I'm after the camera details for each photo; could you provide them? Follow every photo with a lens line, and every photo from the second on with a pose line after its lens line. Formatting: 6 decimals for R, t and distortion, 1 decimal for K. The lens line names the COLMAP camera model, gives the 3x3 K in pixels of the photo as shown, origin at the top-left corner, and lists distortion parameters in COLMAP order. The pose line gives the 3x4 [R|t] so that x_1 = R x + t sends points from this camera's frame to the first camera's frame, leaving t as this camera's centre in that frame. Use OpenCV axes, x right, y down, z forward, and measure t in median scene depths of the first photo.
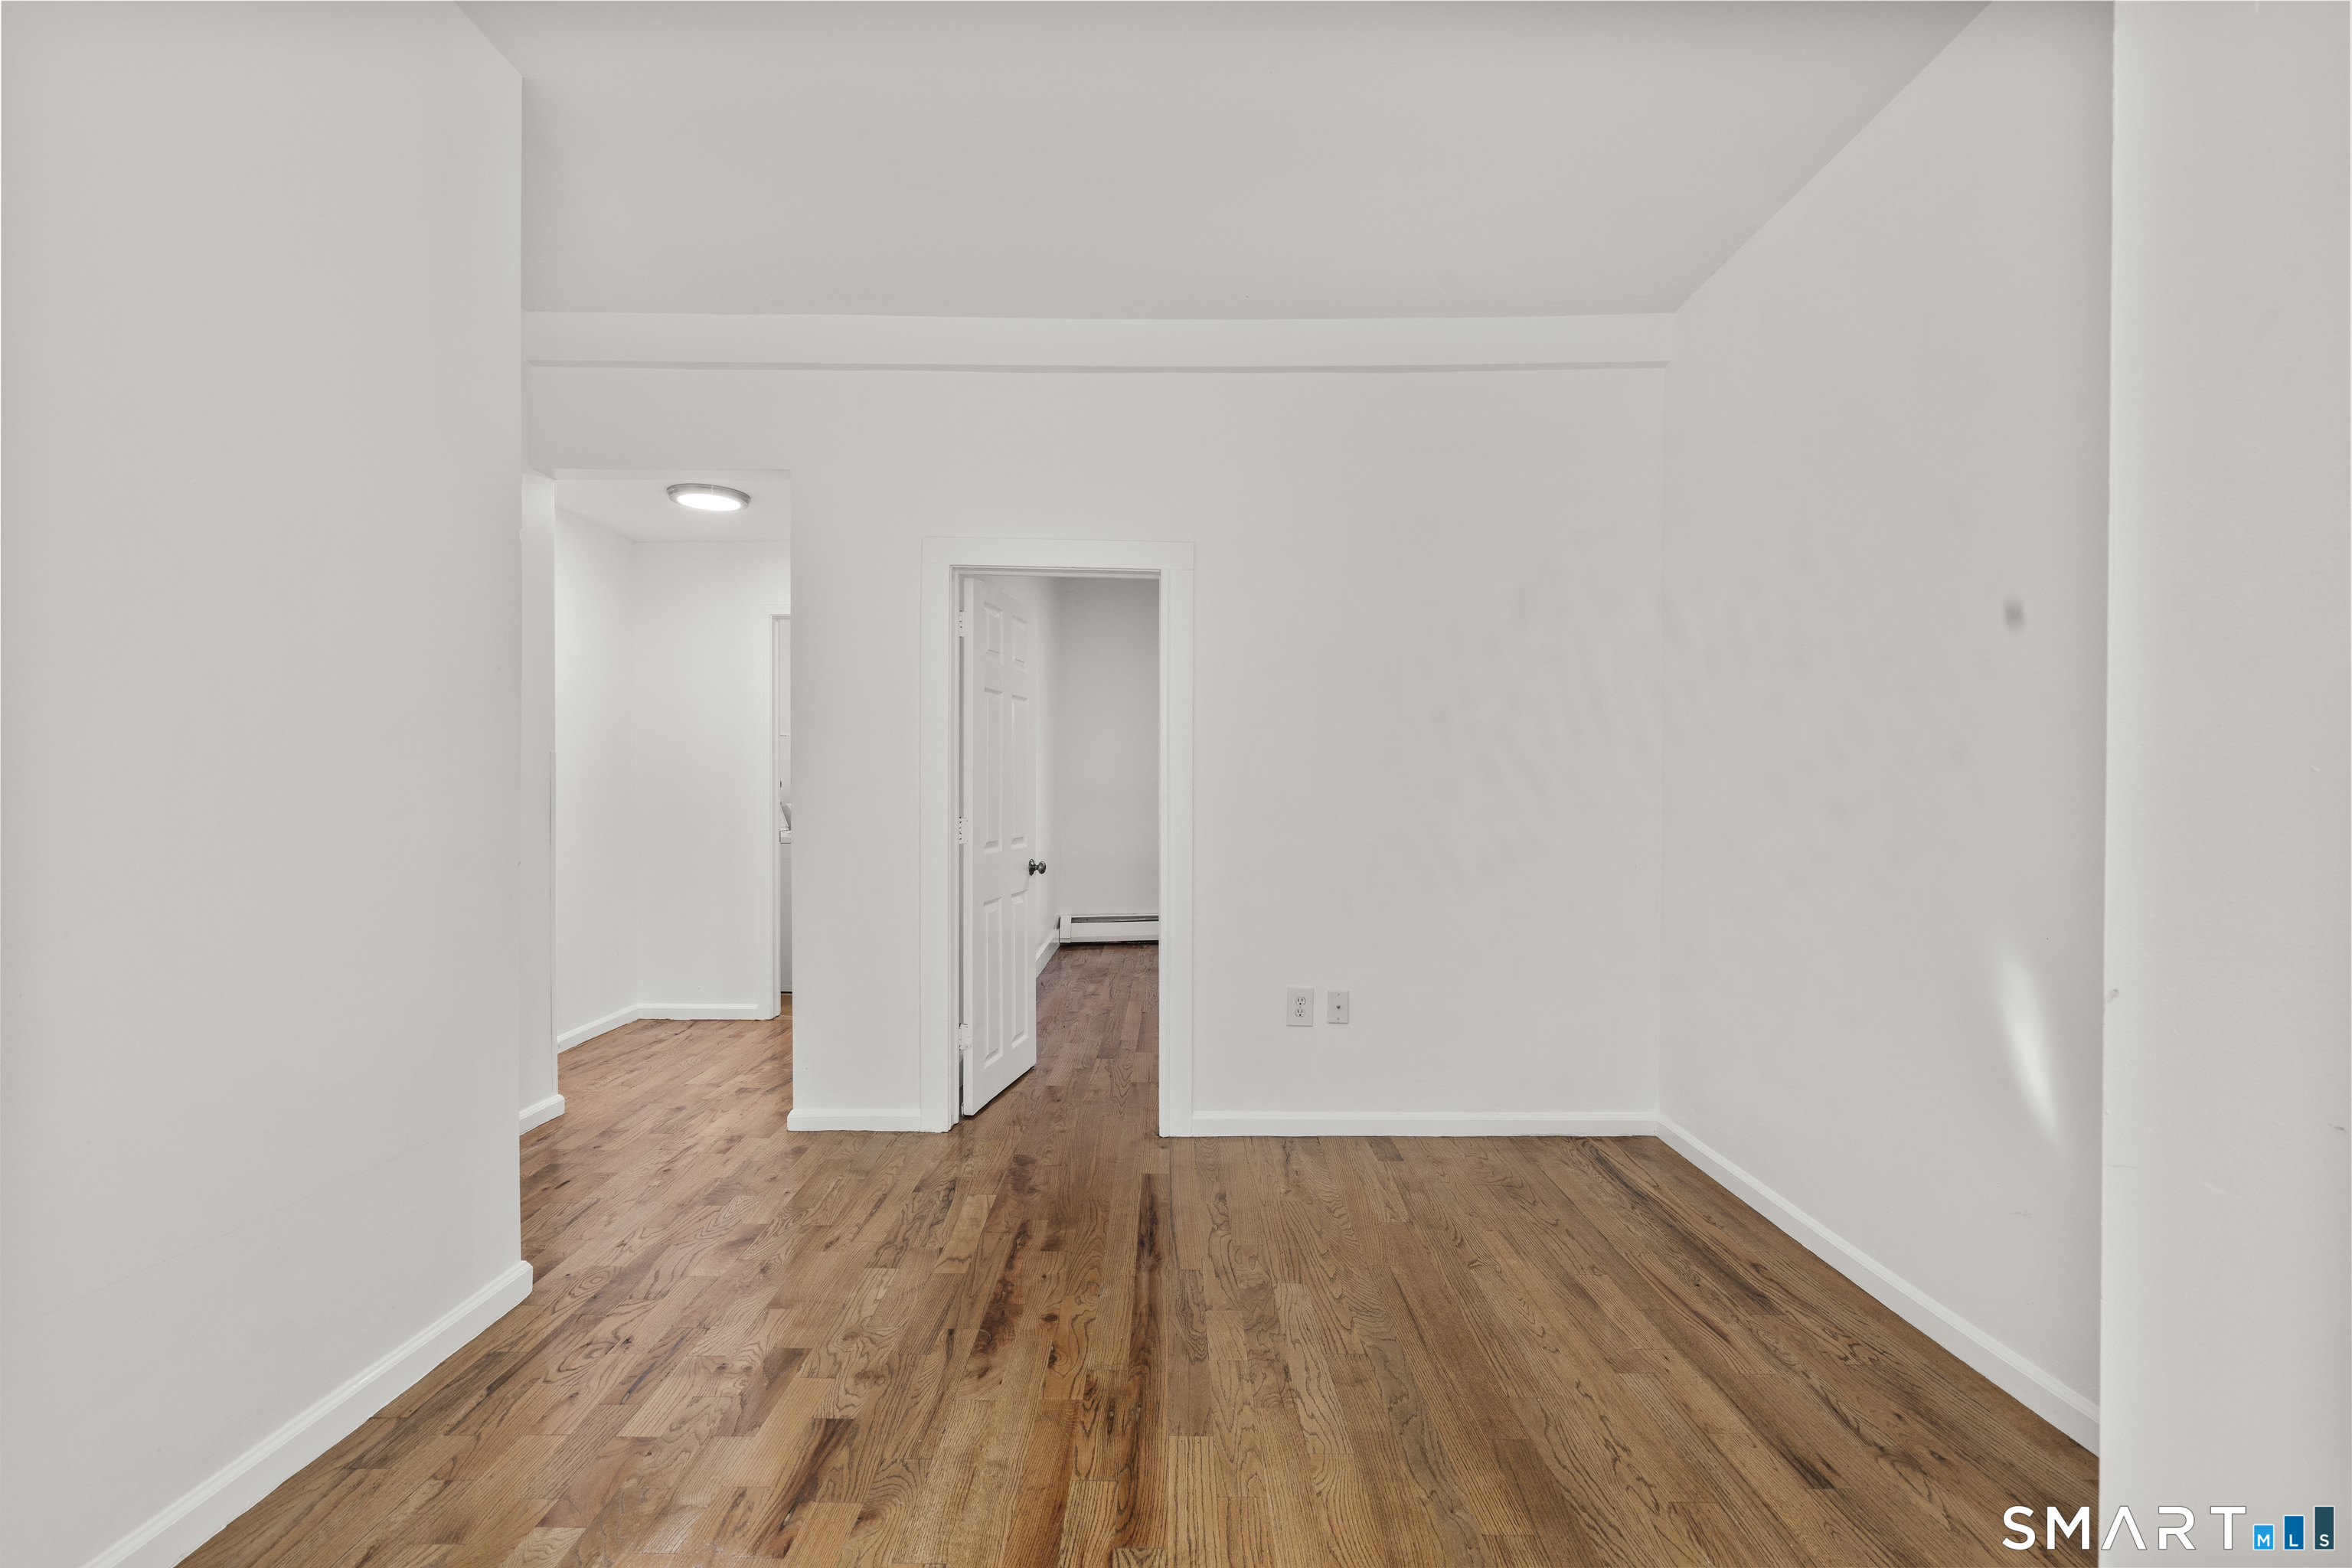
lens RADIAL K [[1047.0, 0, 1177.4], [0, 1047.0, 799.3], [0, 0, 1]] dist [-0.010637, 0.004542]
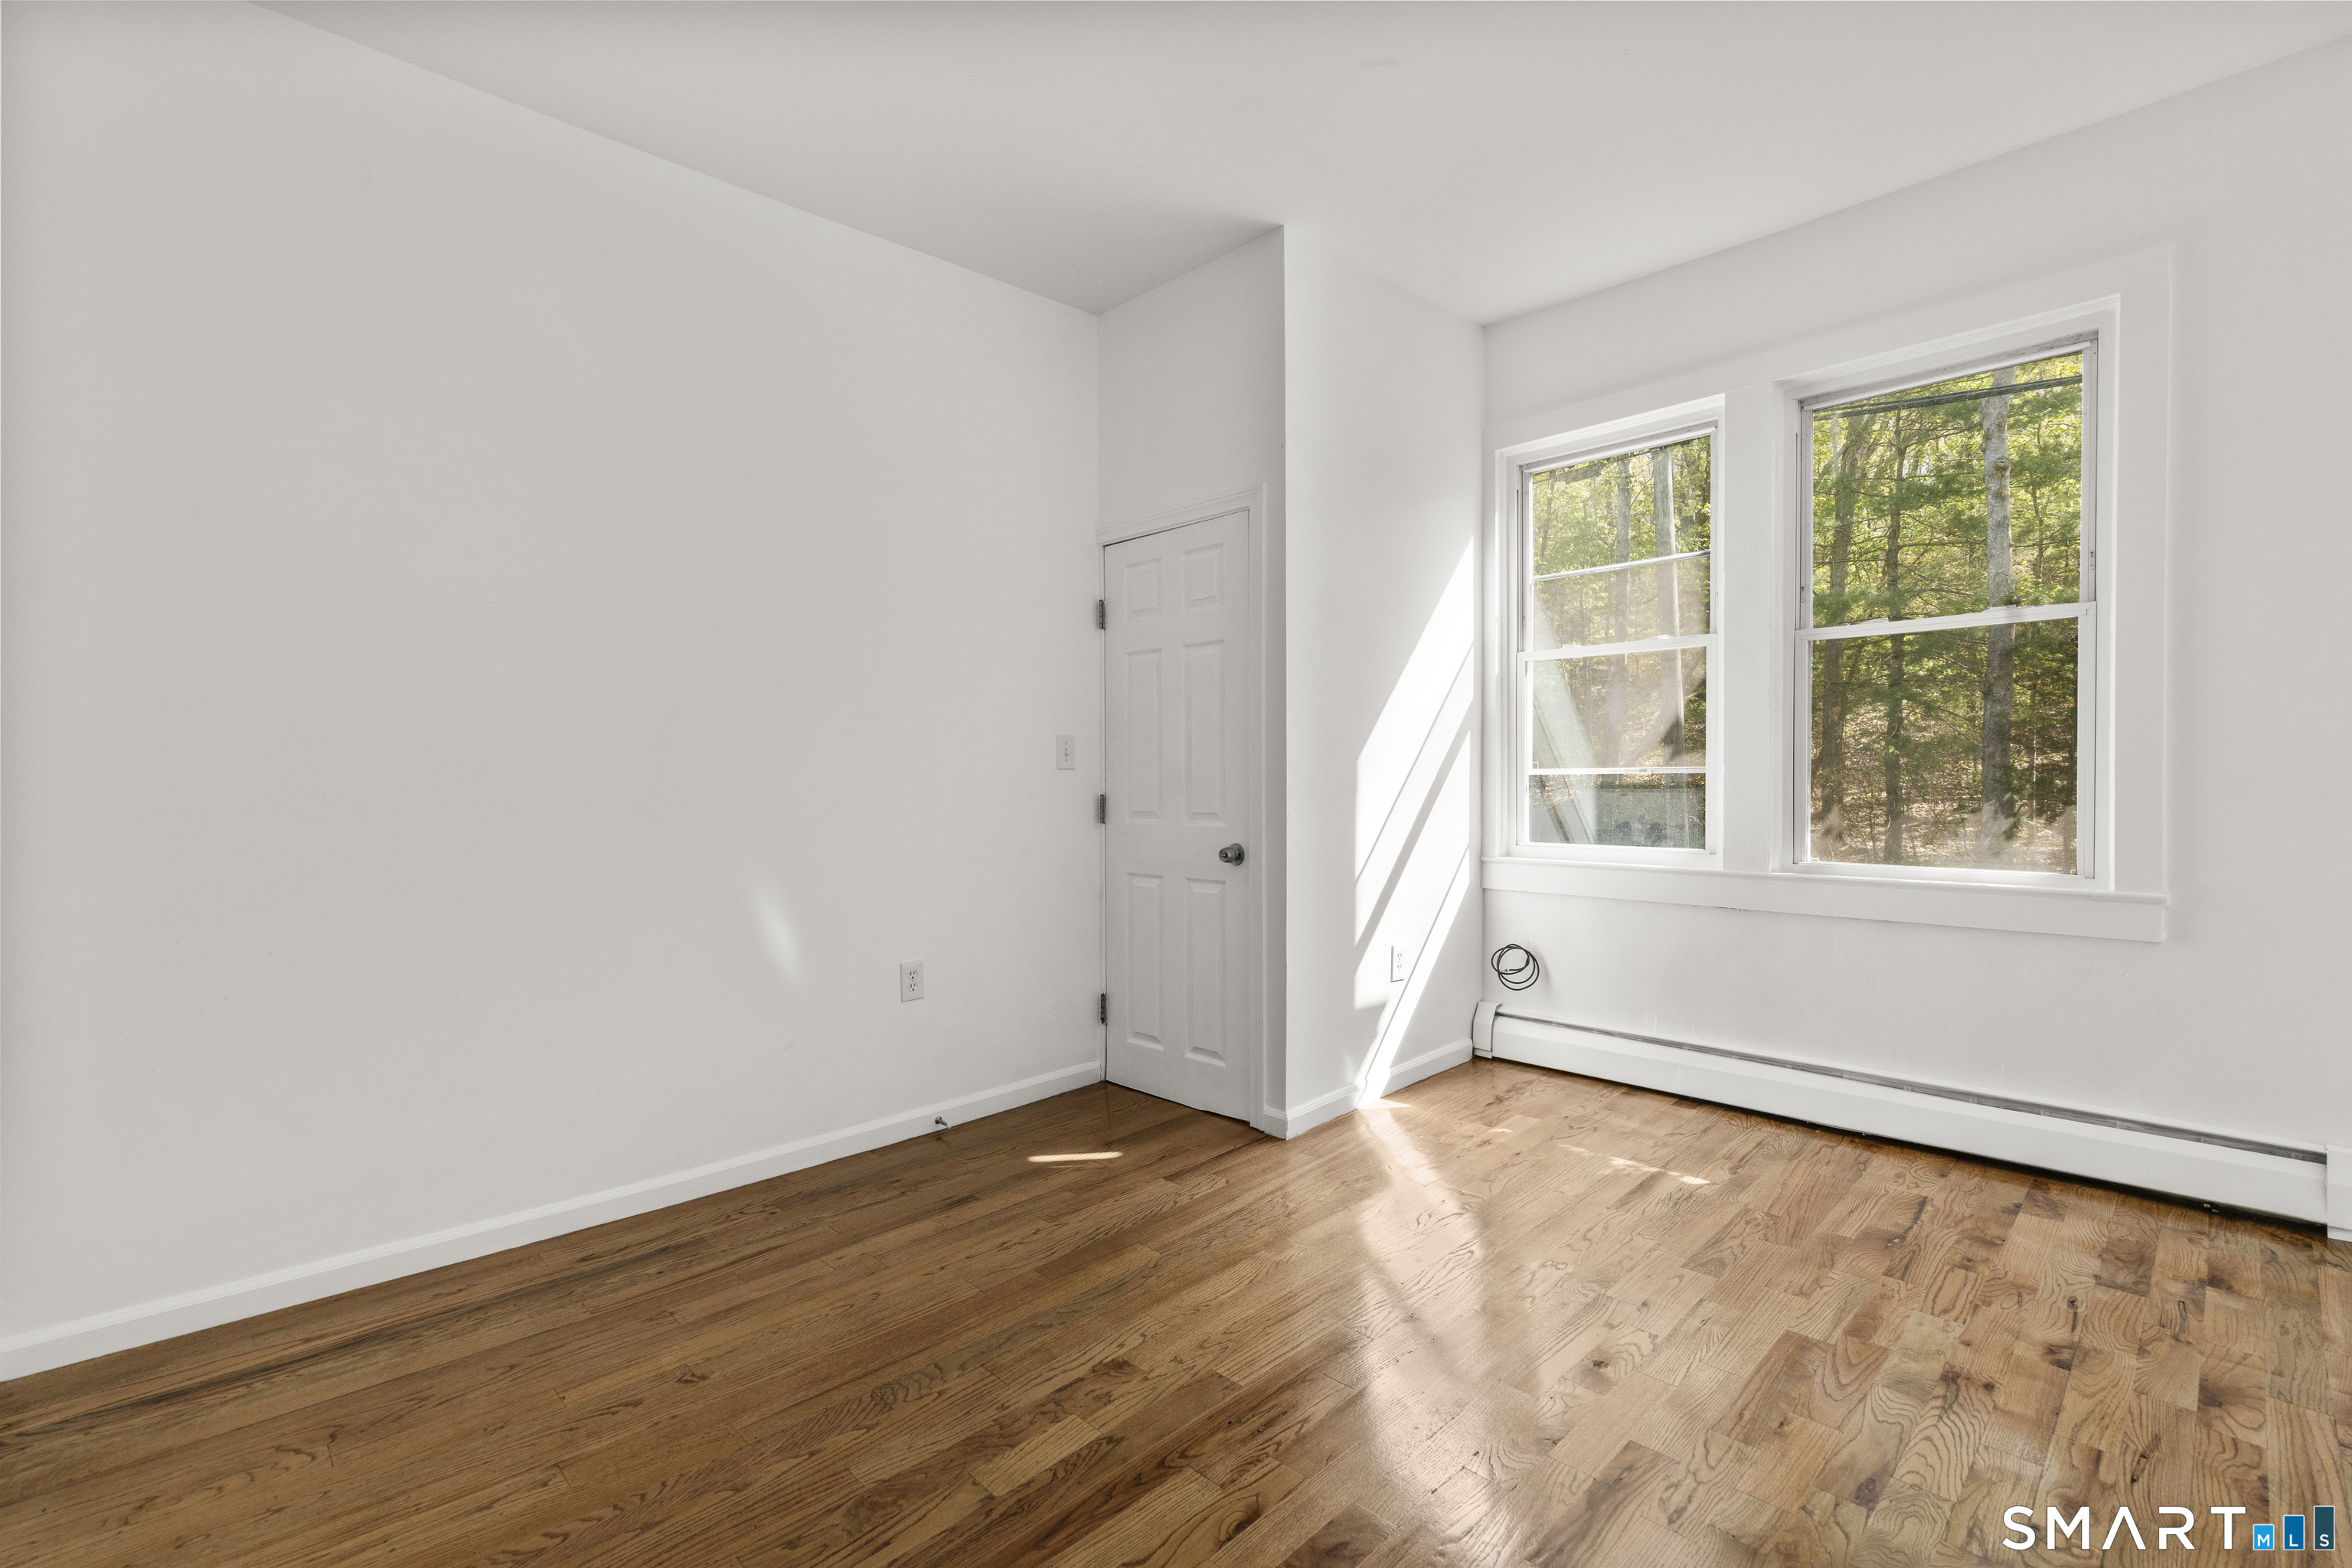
lens RADIAL K [[1047.0, 0, 1177.4], [0, 1047.0, 799.3], [0, 0, 1]] dist [-0.010637, 0.004542]
pose [[-0.690679, -0.012640, 0.723051, -0.573031], [0.011167, 0.999542, 0.028141, 0.007478], [-0.723075, 0.027511, -0.690222, 1.432732]]
